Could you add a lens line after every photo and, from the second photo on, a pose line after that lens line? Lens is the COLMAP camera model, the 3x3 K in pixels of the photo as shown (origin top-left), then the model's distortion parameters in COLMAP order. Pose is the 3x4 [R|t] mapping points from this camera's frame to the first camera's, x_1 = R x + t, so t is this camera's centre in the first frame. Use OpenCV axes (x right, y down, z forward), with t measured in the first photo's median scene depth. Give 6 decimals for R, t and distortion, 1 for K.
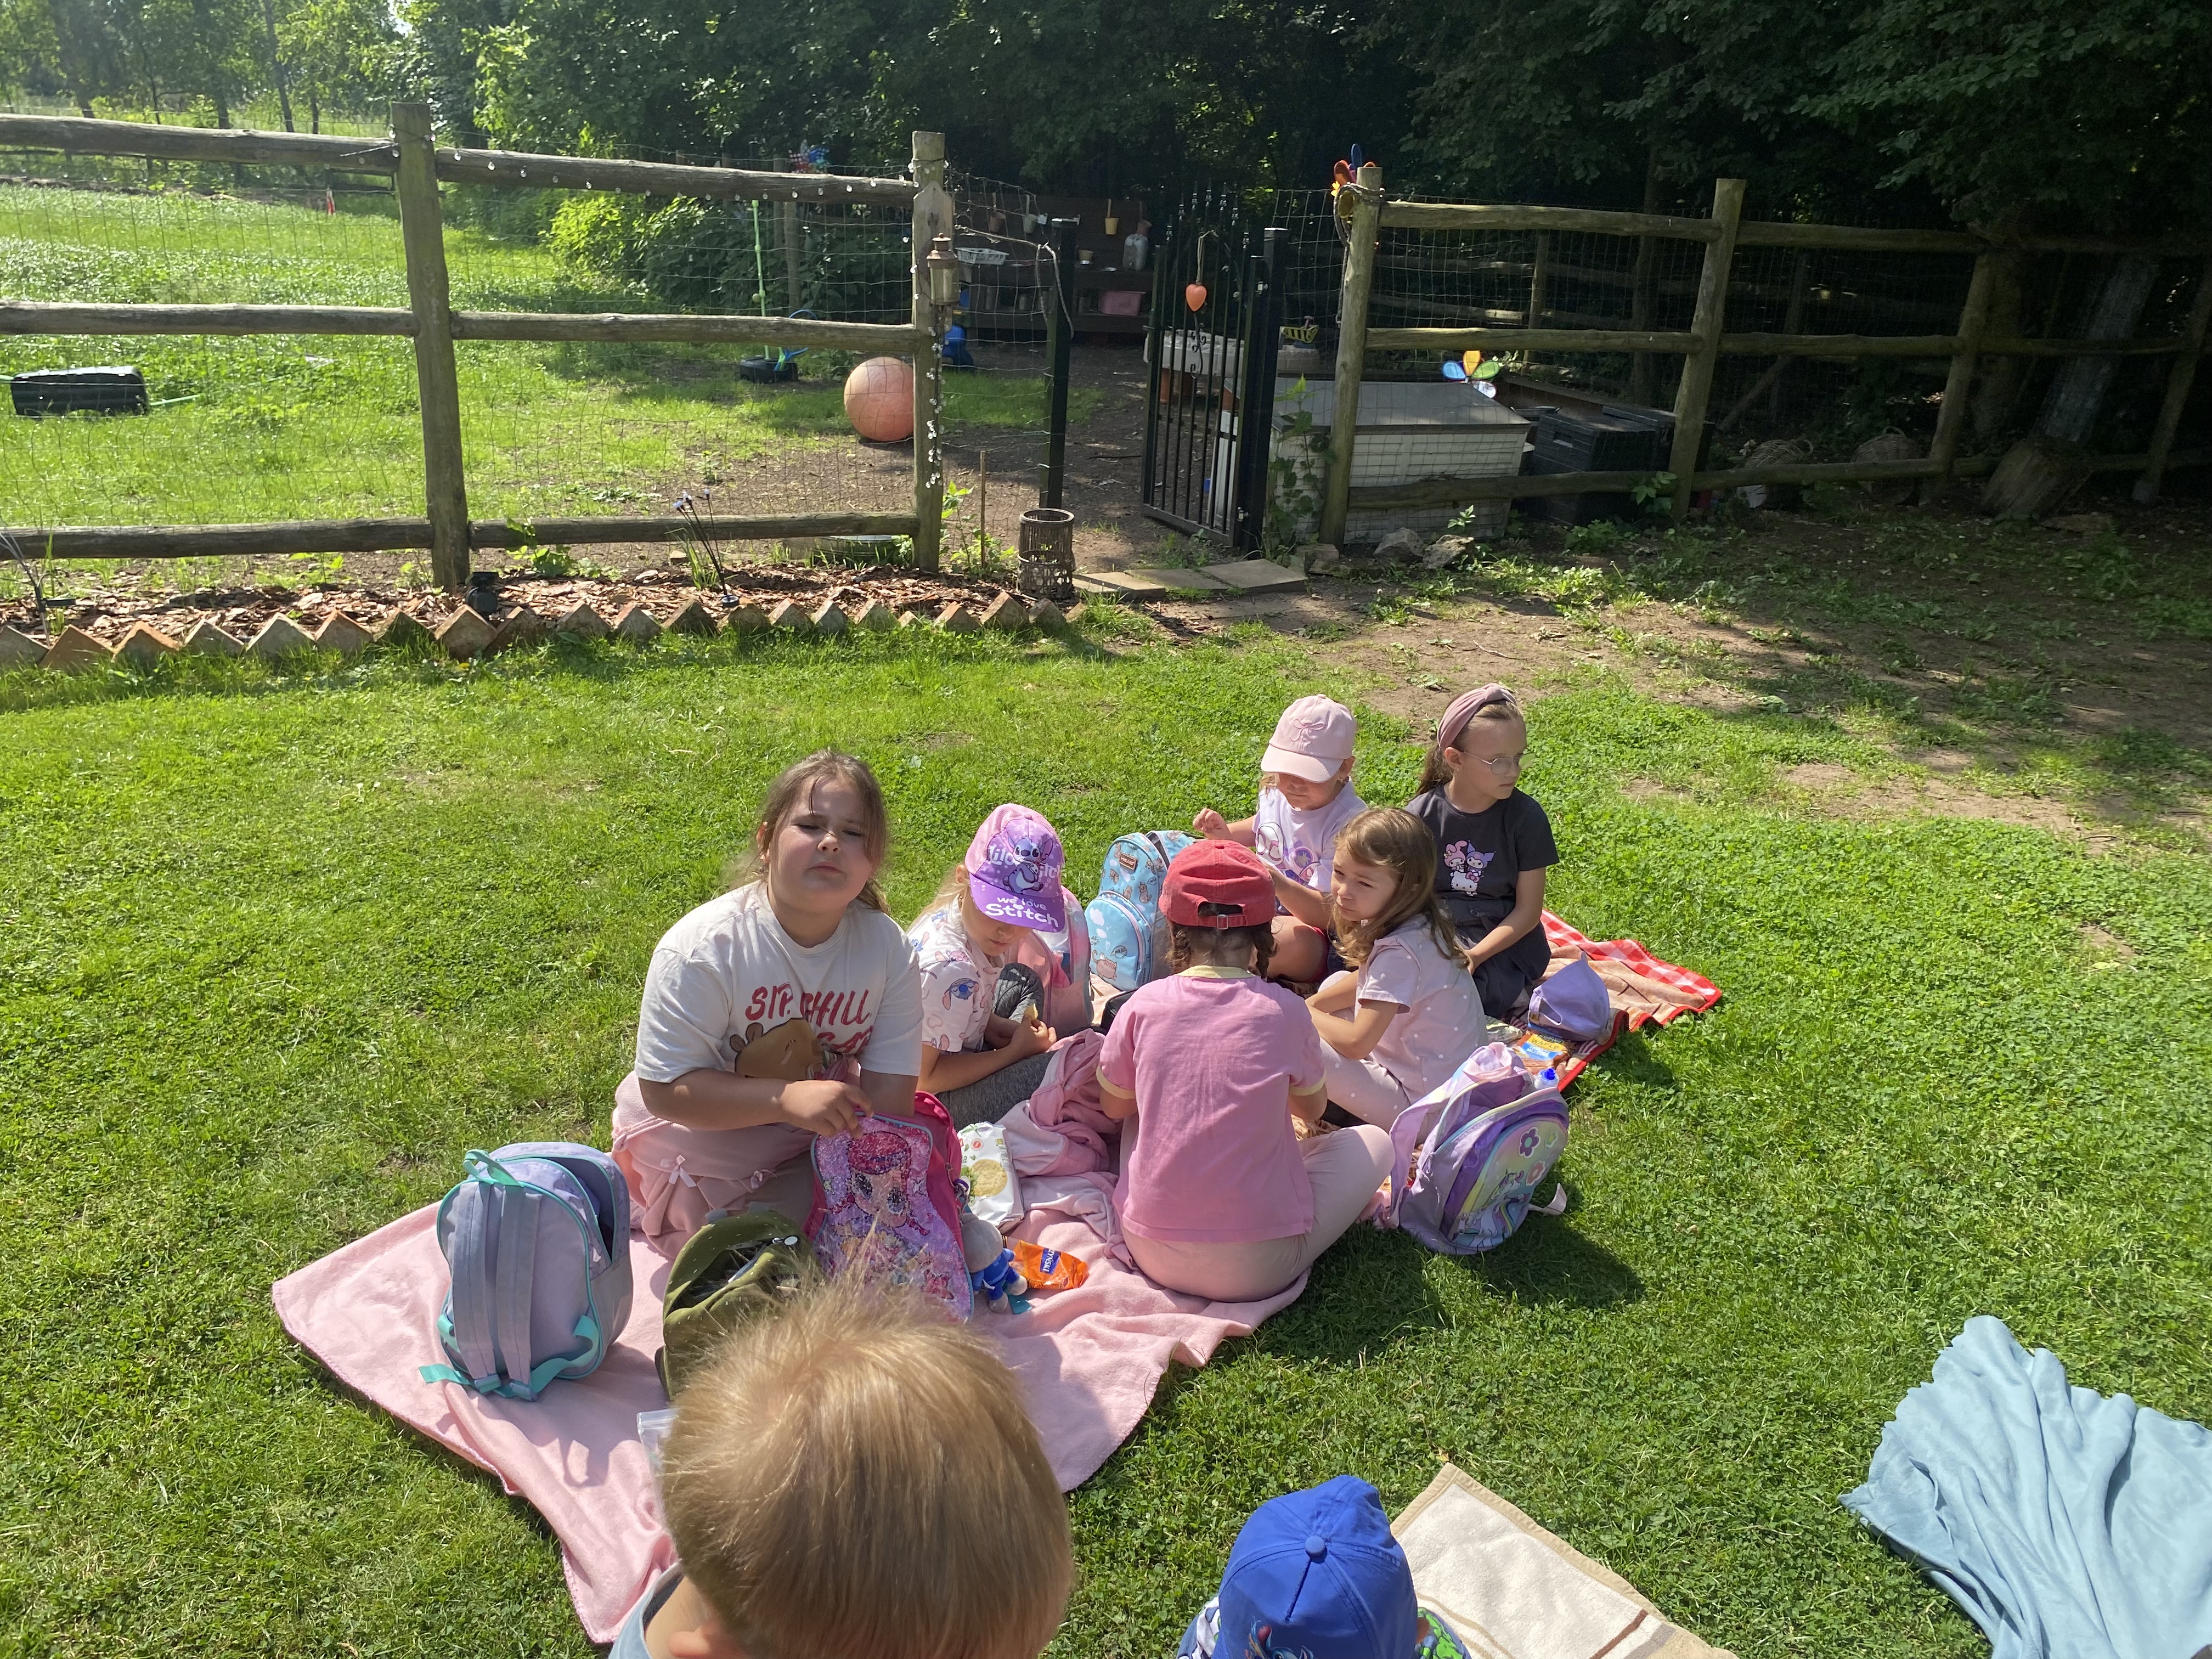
lens RADIAL K [[1713.7, 0, 1084.6], [0, 1713.7, 846.9], [0, 0, 1]] dist [0.036466, -0.028629]
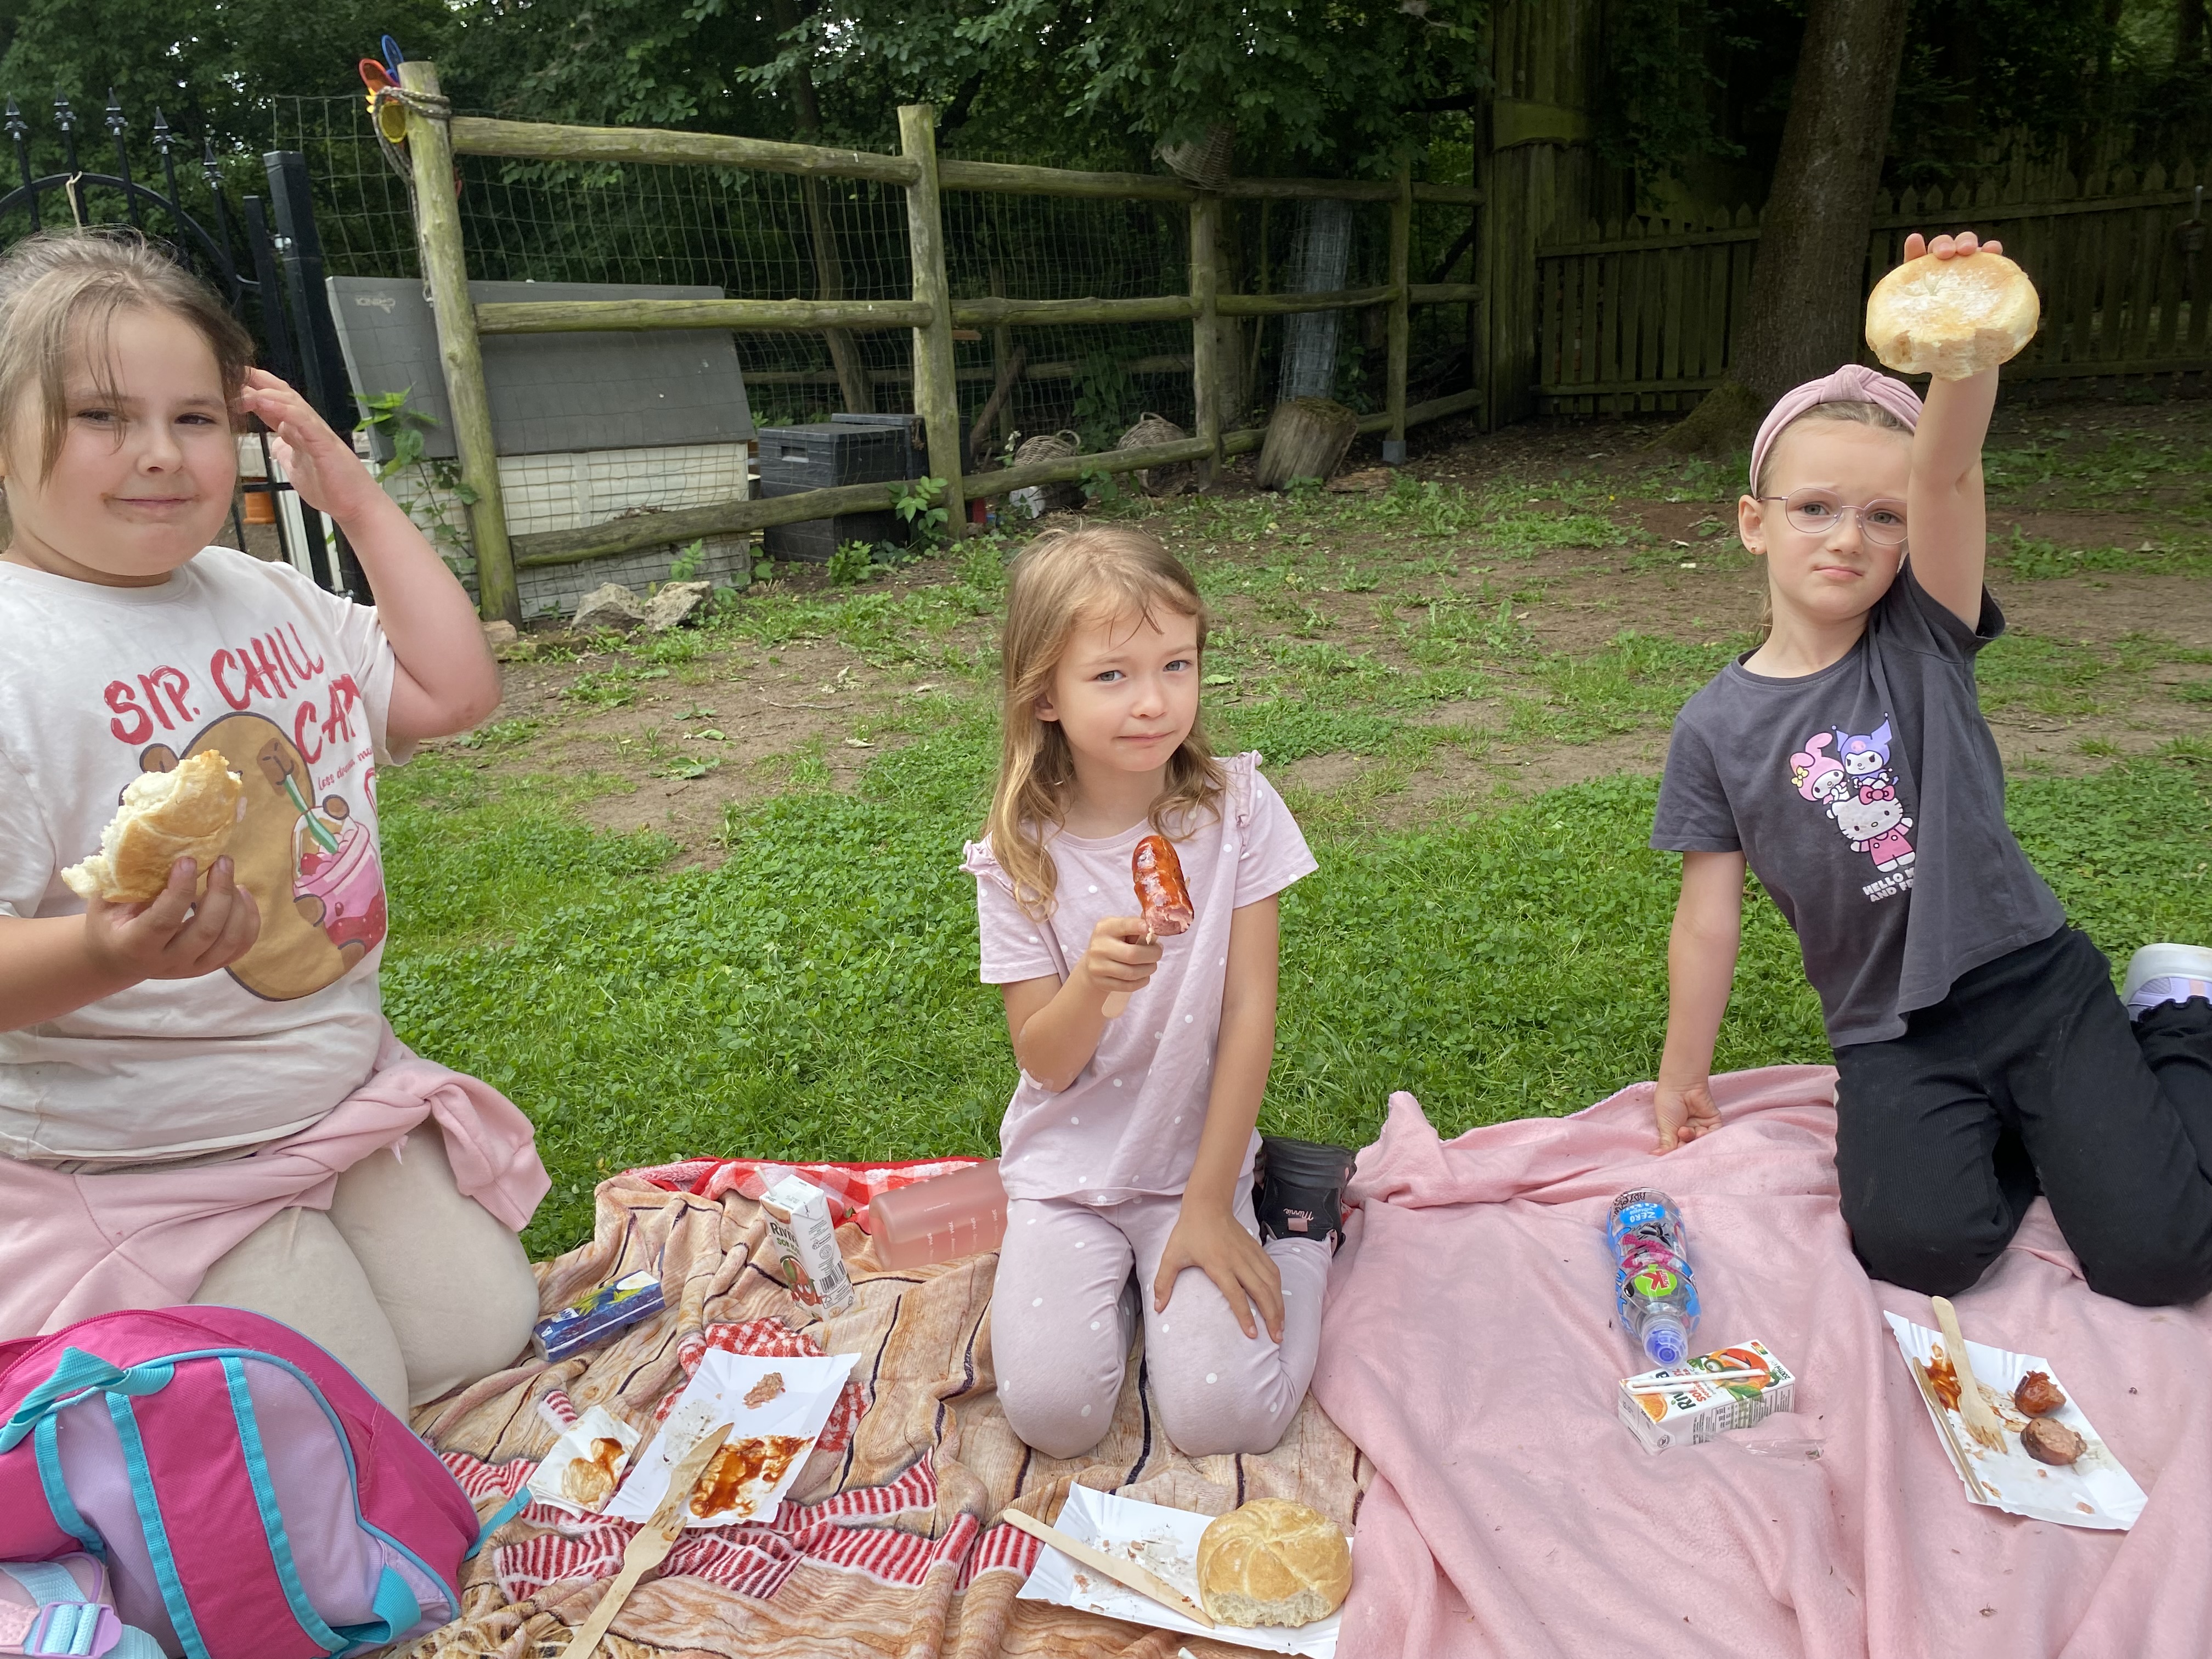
lens RADIAL K [[1713.7, 0, 1091.9], [0, 1713.7, 821.9], [0, 0, 1]] dist [0.036466, -0.028629]
pose [[0.892589, -0.216600, 0.395435, 0.066932], [0.254704, 0.965932, -0.045834, -0.011599], [-0.372036, 0.141630, 0.917350, 0.311003]]
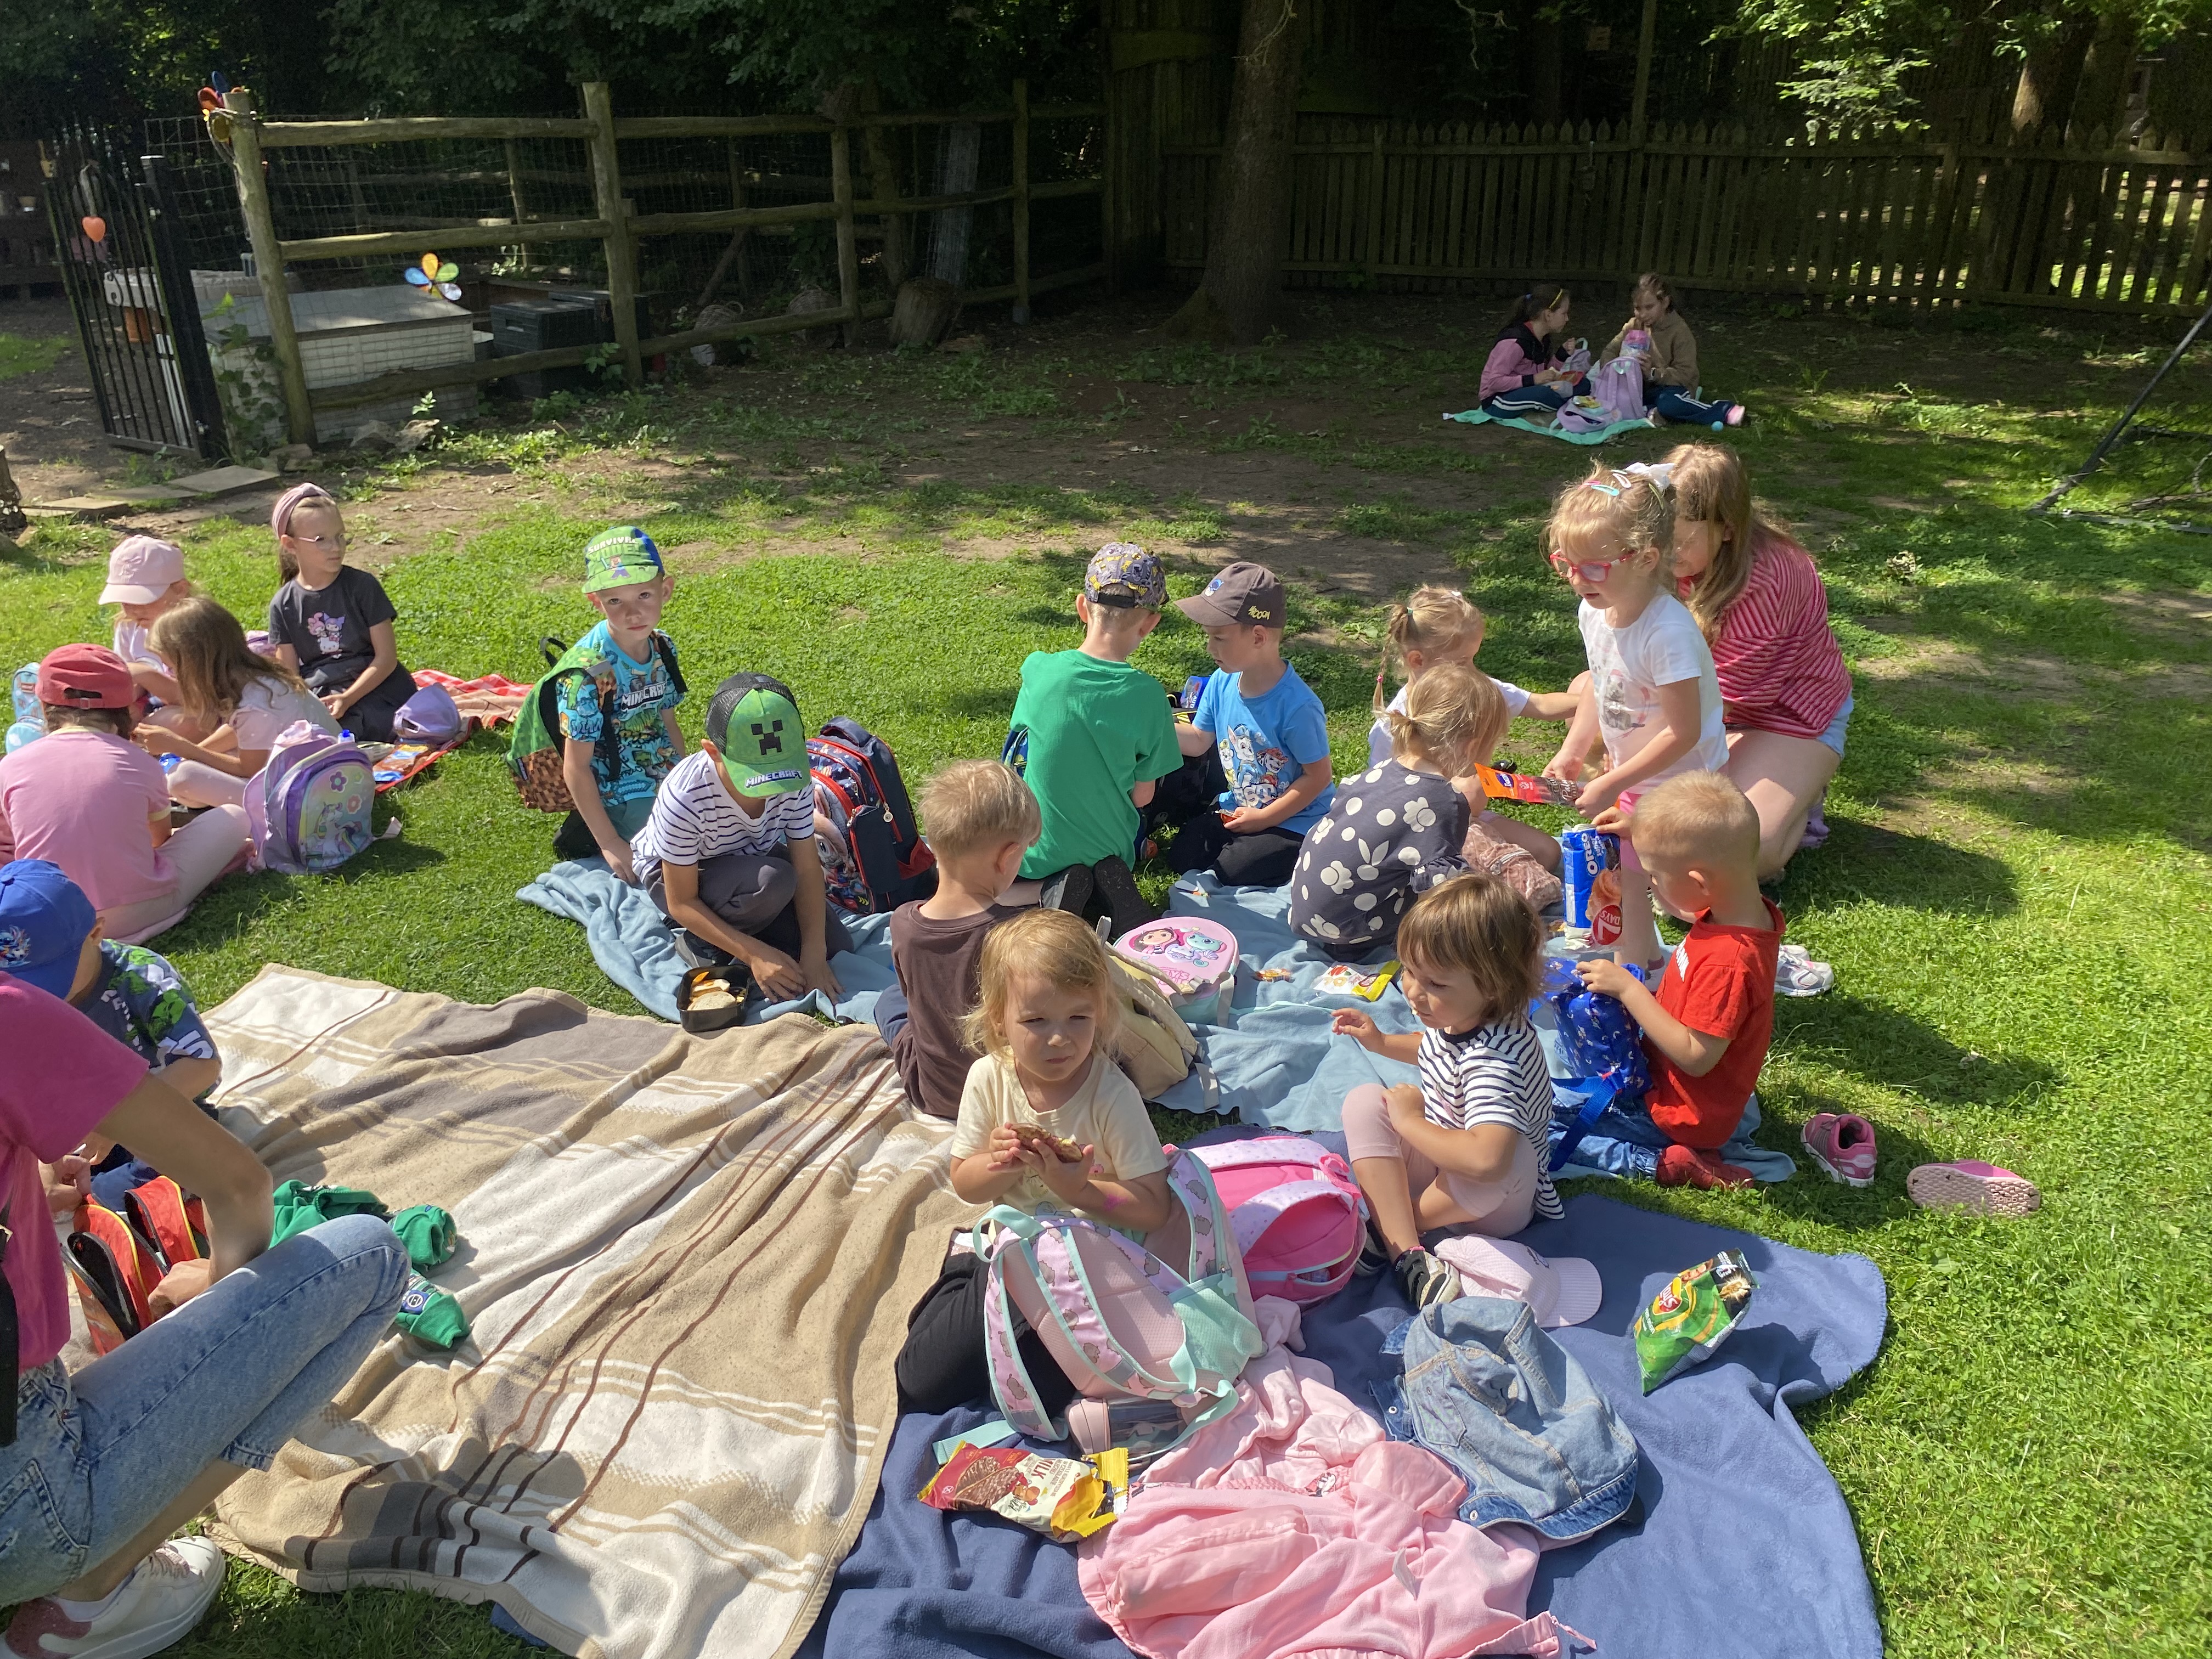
lens RADIAL K [[1713.7, 0, 1085.9], [0, 1713.7, 837.6], [0, 0, 1]] dist [0.036466, -0.028629]
pose [[0.878898, -0.247606, 0.407714, 0.072010], [0.230219, 0.968774, 0.092062, 0.078942], [-0.417778, 0.012951, 0.908457, -0.197960]]
